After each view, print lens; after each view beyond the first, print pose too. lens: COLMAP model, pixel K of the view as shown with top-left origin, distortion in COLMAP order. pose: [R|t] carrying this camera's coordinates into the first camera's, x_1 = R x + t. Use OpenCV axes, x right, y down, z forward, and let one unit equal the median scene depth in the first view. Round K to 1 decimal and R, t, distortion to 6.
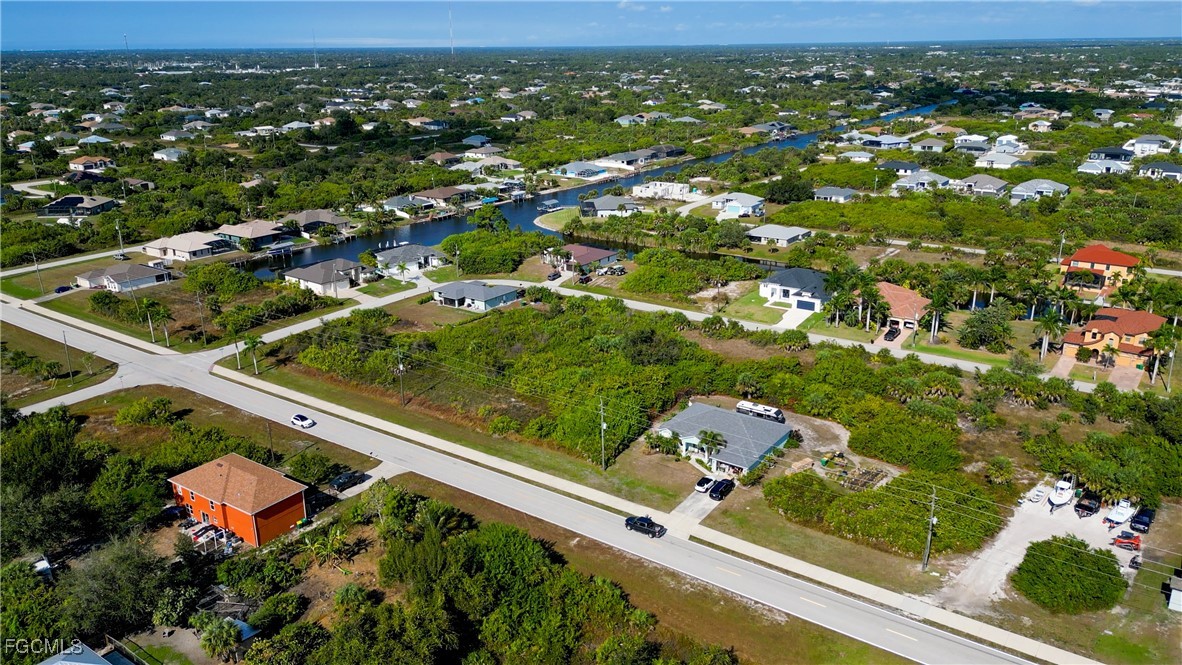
lens RADIAL K [[868.2, 0, 591.0], [0, 868.2, 332.5], [0, 0, 1]] dist [0.080306, -0.086382]
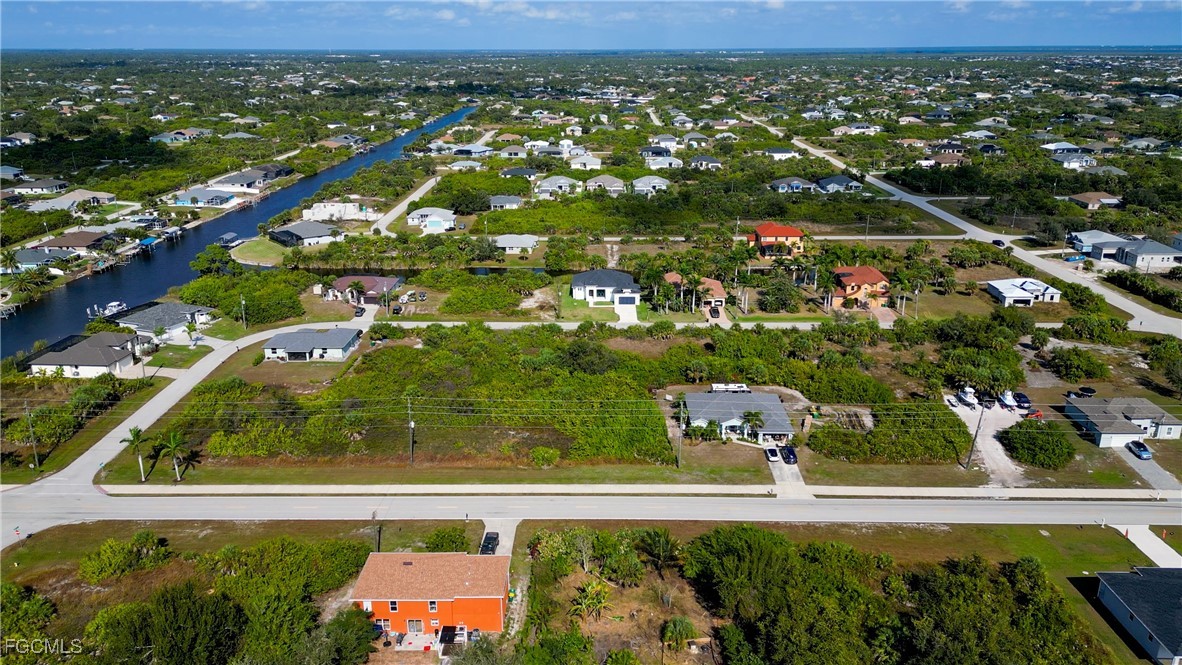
lens RADIAL K [[867.9, 0, 591.0], [0, 867.9, 332.5], [0, 0, 1]] dist [0.108585, -0.142076]
pose [[0.823056, -0.168701, 0.542328, -0.394865], [0.172824, 0.983978, 0.043801, -0.046128], [-0.541028, 0.057676, 0.839025, 0.085134]]
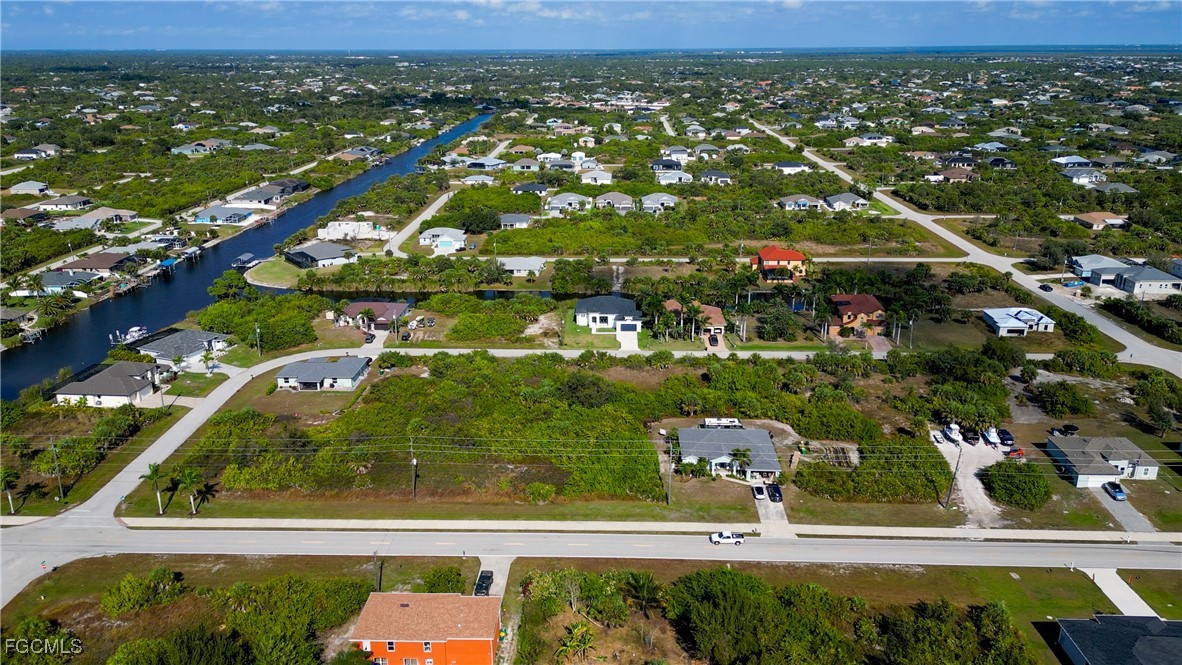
lens RADIAL K [[867.9, 0, 591.0], [0, 867.9, 332.5], [0, 0, 1]] dist [0.108585, -0.142076]
pose [[0.834151, -0.165328, 0.526174, -0.391108], [0.168909, 0.984752, 0.041644, -0.078722], [-0.525035, 0.054138, 0.849357, 0.046923]]
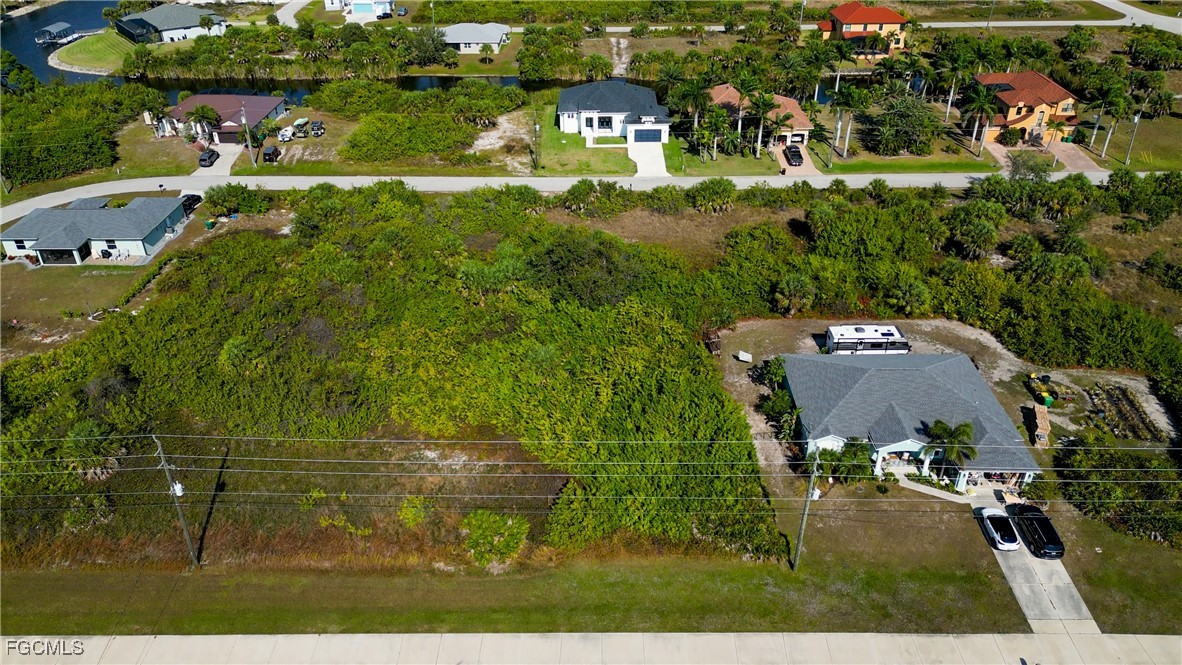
lens RADIAL K [[868.2, 0, 591.0], [0, 868.2, 332.5], [0, 0, 1]] dist [0.080306, -0.086382]
pose [[0.818695, -0.292293, 0.494270, -0.174054], [0.179344, 0.947851, 0.263464, -0.071261], [-0.545503, -0.127053, 0.828423, 0.418042]]
